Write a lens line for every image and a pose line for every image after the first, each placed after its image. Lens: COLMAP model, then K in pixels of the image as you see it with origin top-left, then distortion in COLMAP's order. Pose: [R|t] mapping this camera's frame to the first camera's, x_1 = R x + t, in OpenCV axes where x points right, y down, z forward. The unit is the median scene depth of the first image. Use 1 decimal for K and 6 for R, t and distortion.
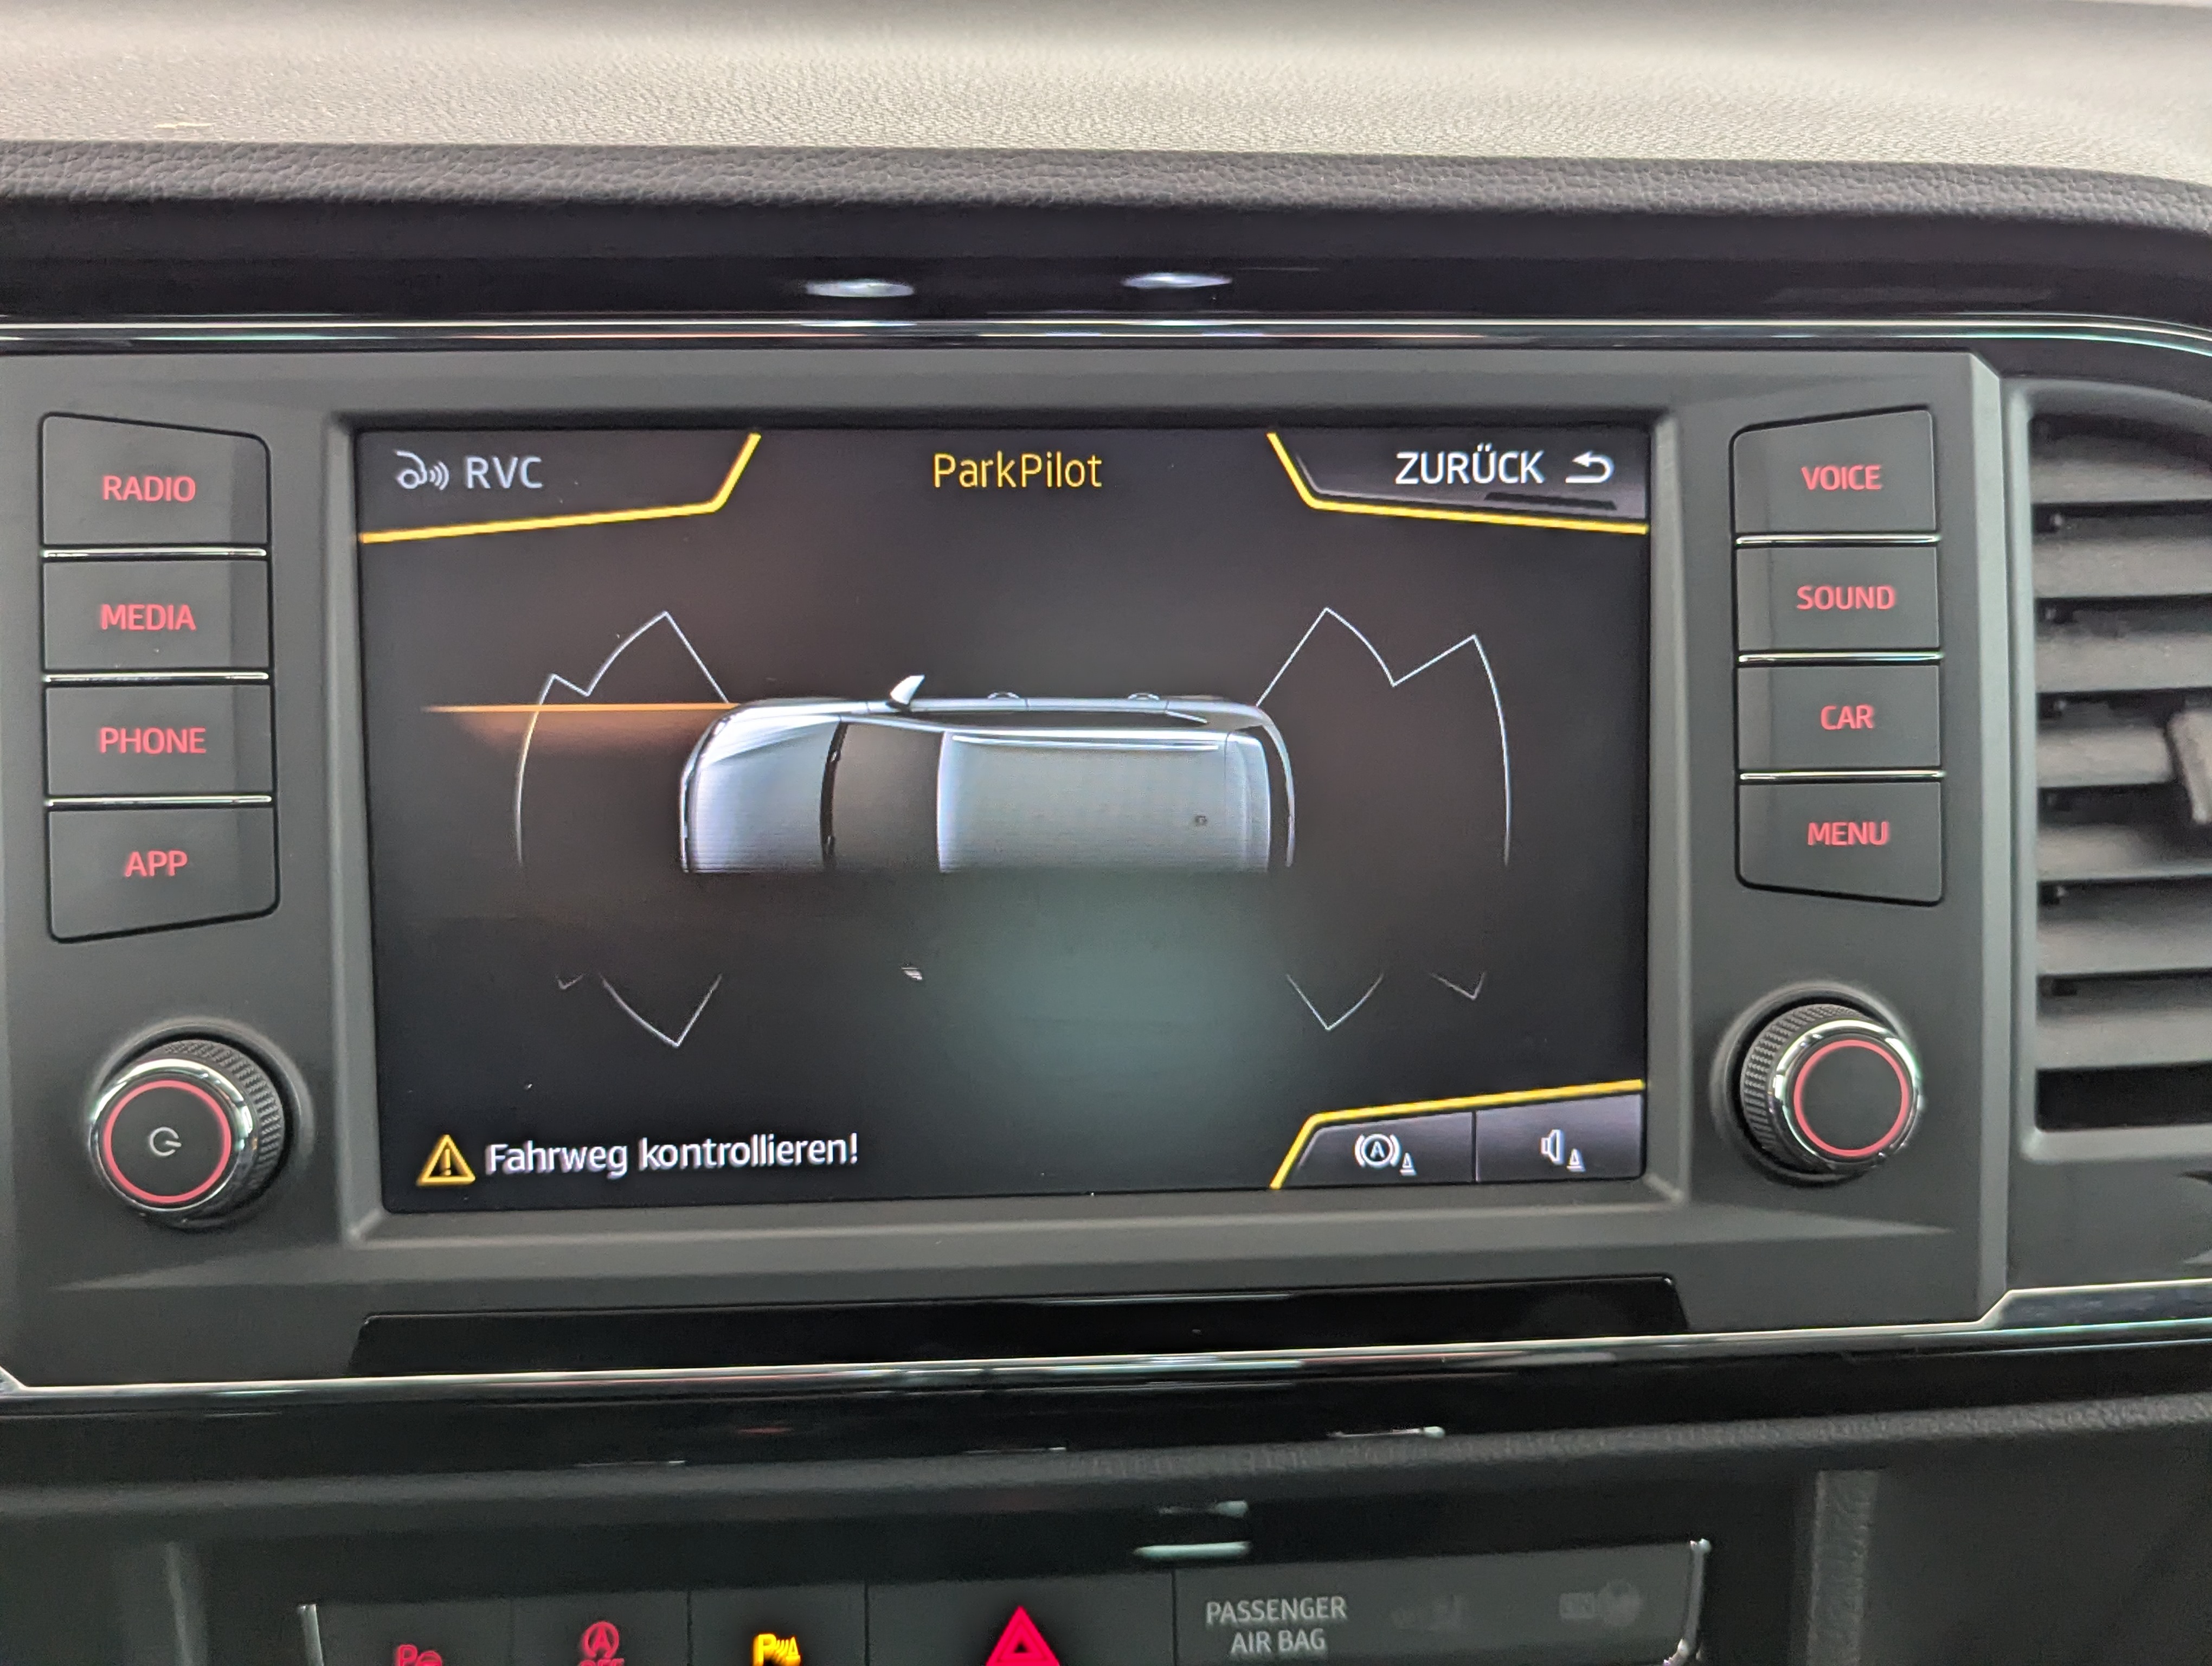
lens RADIAL K [[2122.5, 0, 1084.8], [0, 2122.5, 832.7], [0, 0, 1]] dist [0.014263, 0.000000]
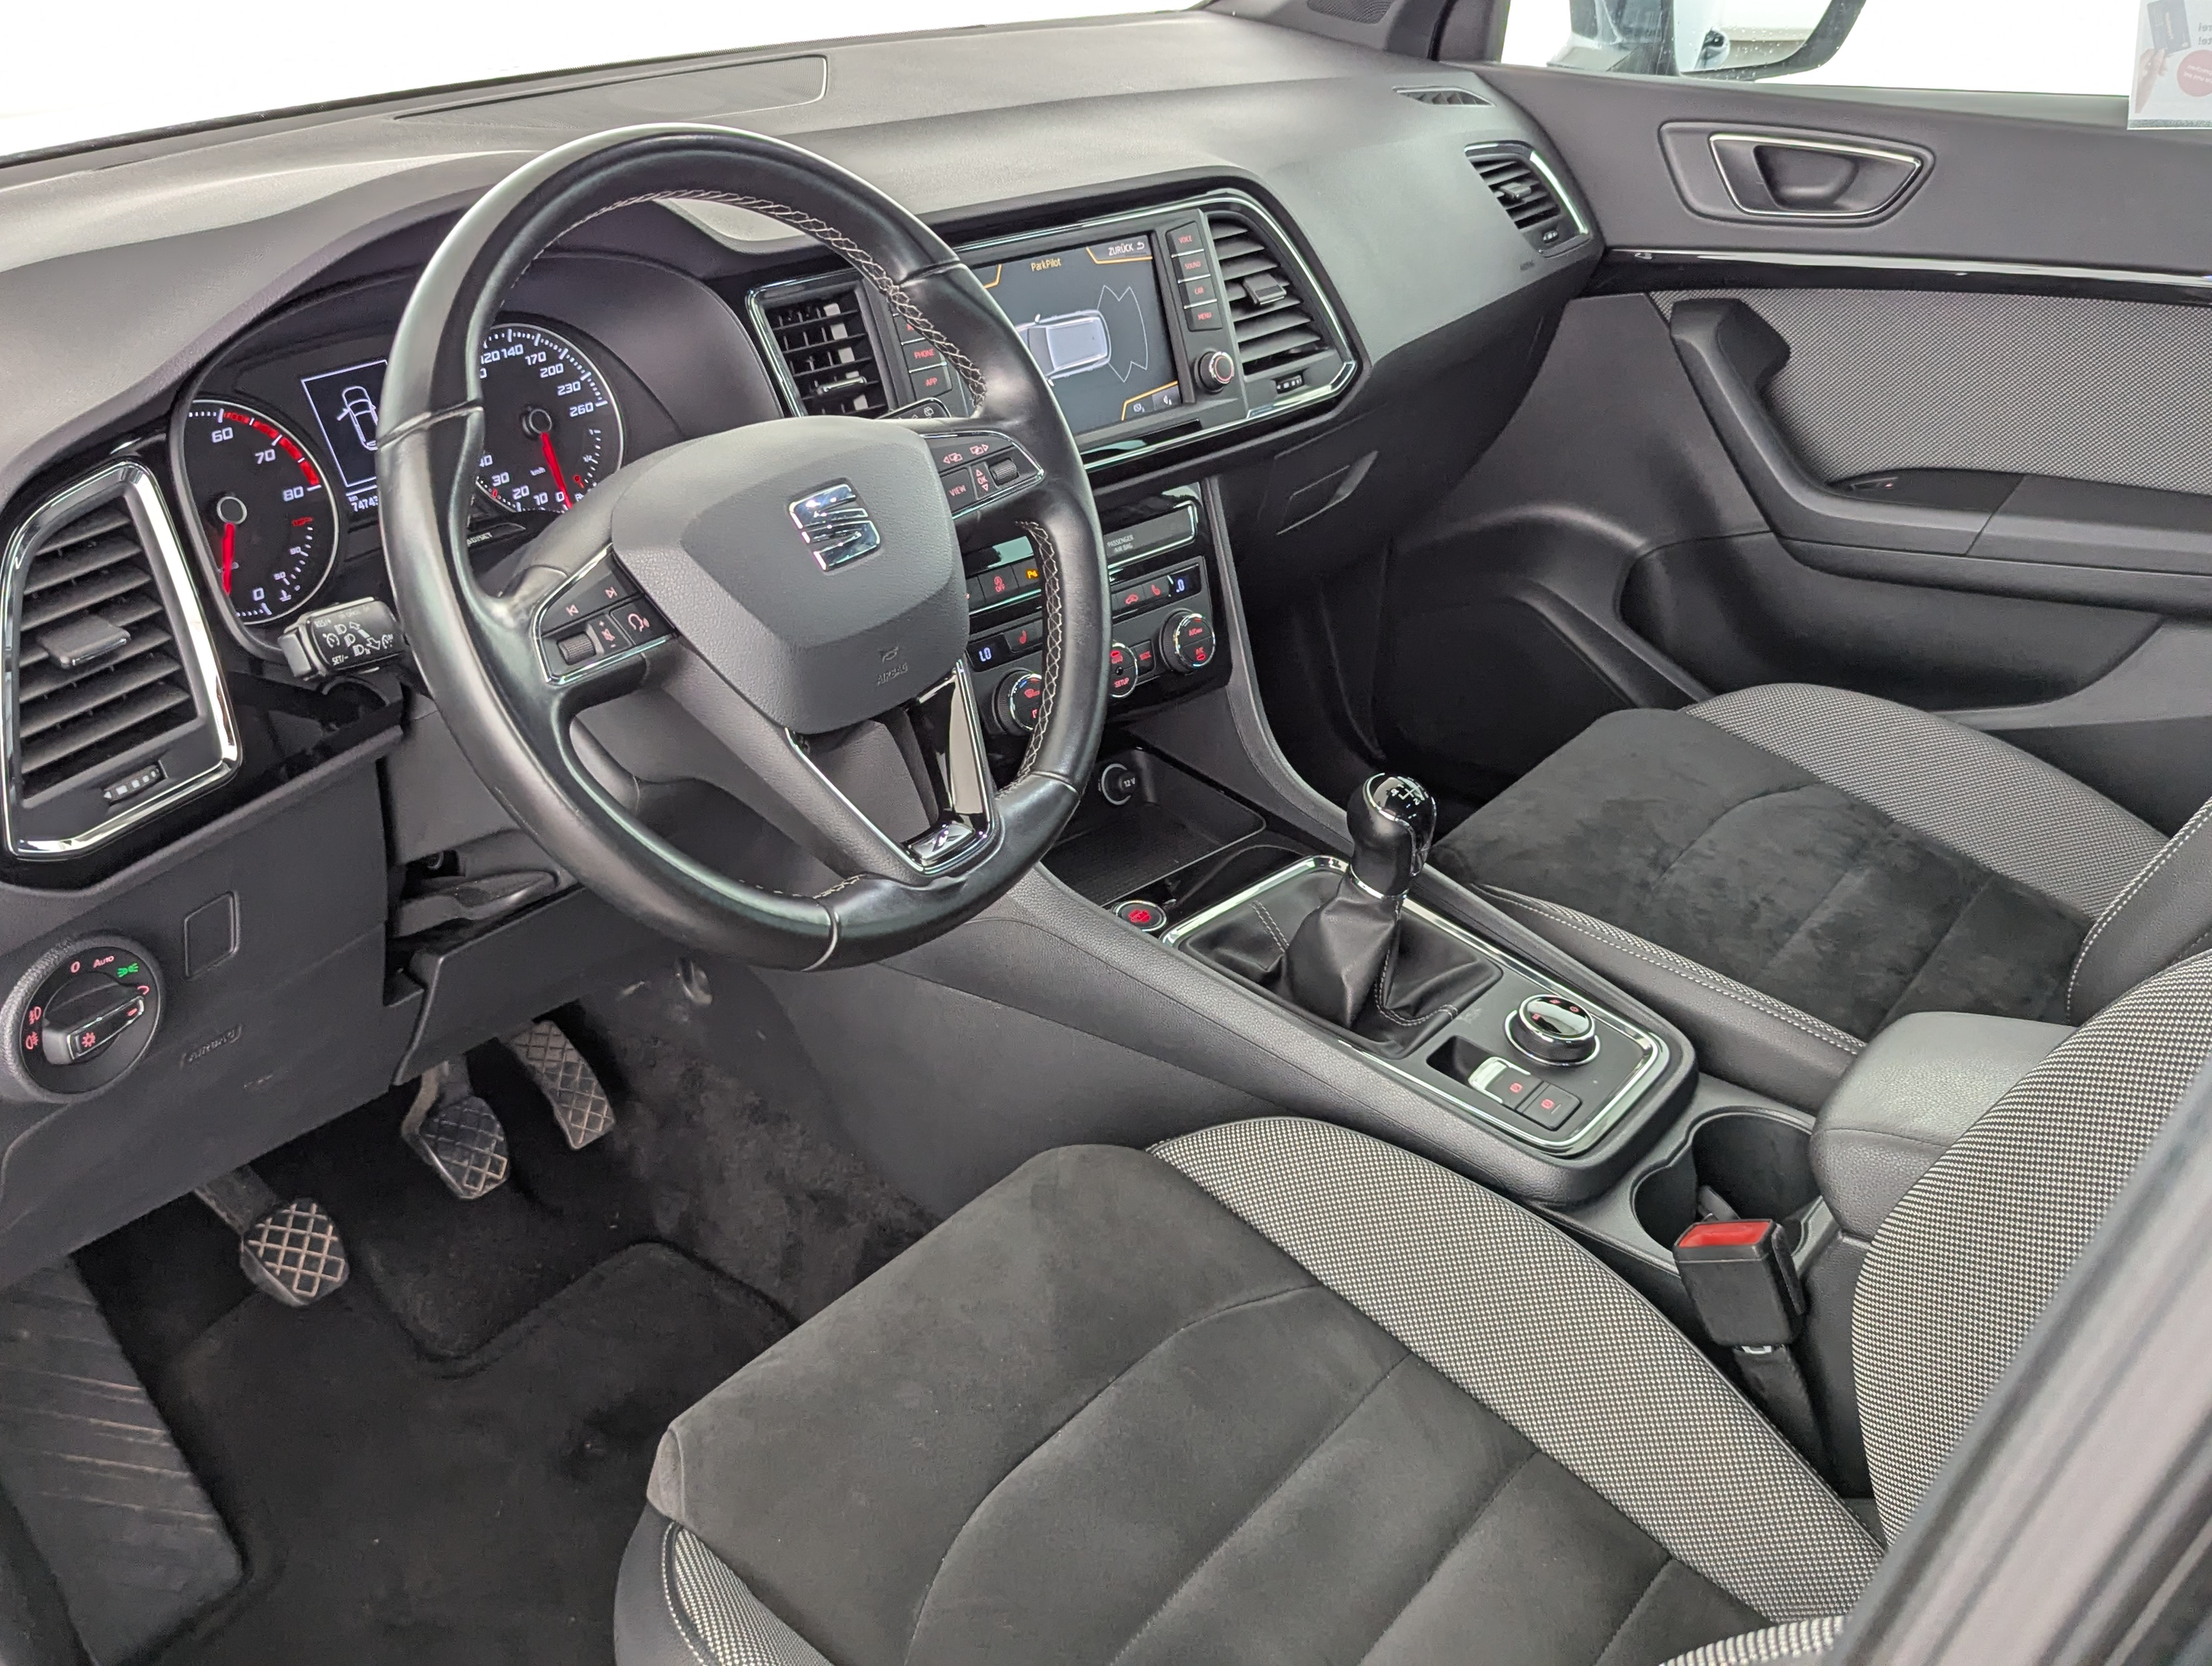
lens RADIAL K [[2122.5, 0, 1142.0], [0, 2122.5, 837.9], [0, 0, 1]] dist [0.014263, 0.000000]
pose [[0.759398, -0.304142, 0.575163, -2.679751], [0.242872, 0.952627, 0.183073, 0.196792], [-0.603596, 0.000666, 0.797290, -2.537798]]
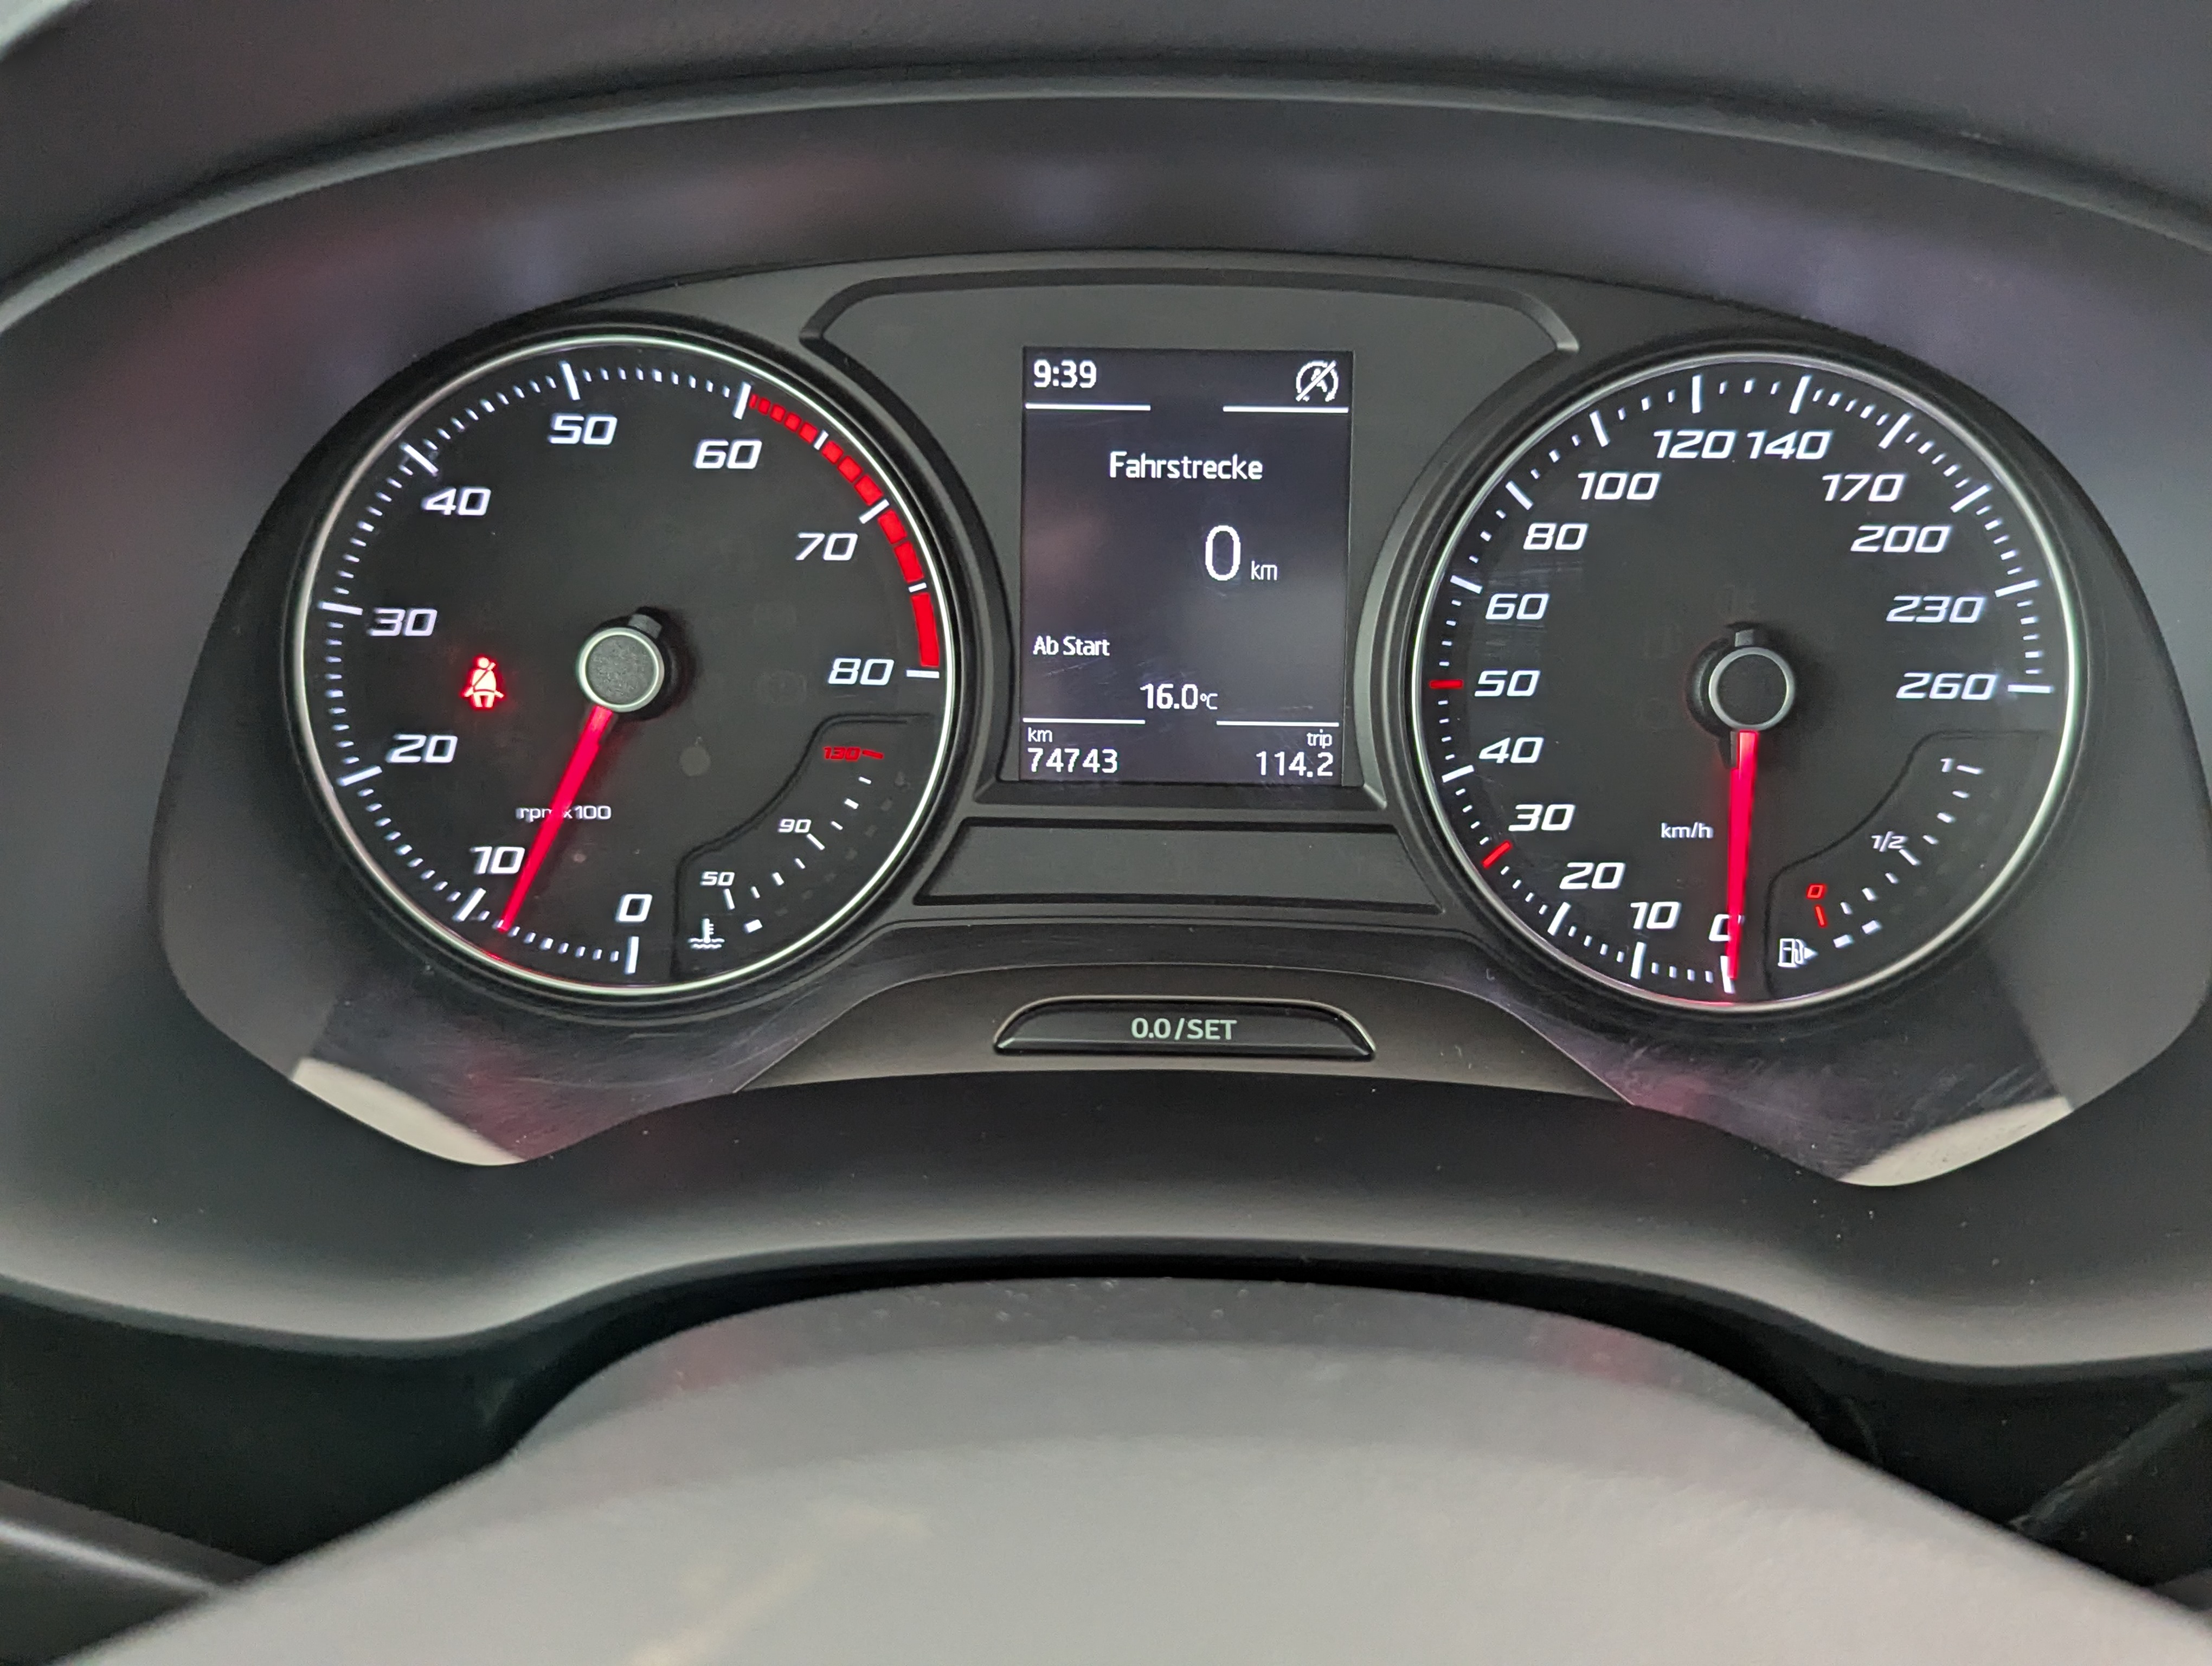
lens RADIAL K [[2122.5, 0, 1069.0], [0, 2122.5, 822.7], [0, 0, 1]] dist [0.014263, 0.000000]
pose [[0.970068, 0.120044, -0.211088, -1.179363], [-0.093770, 0.987019, 0.130388, -0.123326], [0.224000, -0.106691, 0.968732, -0.037652]]
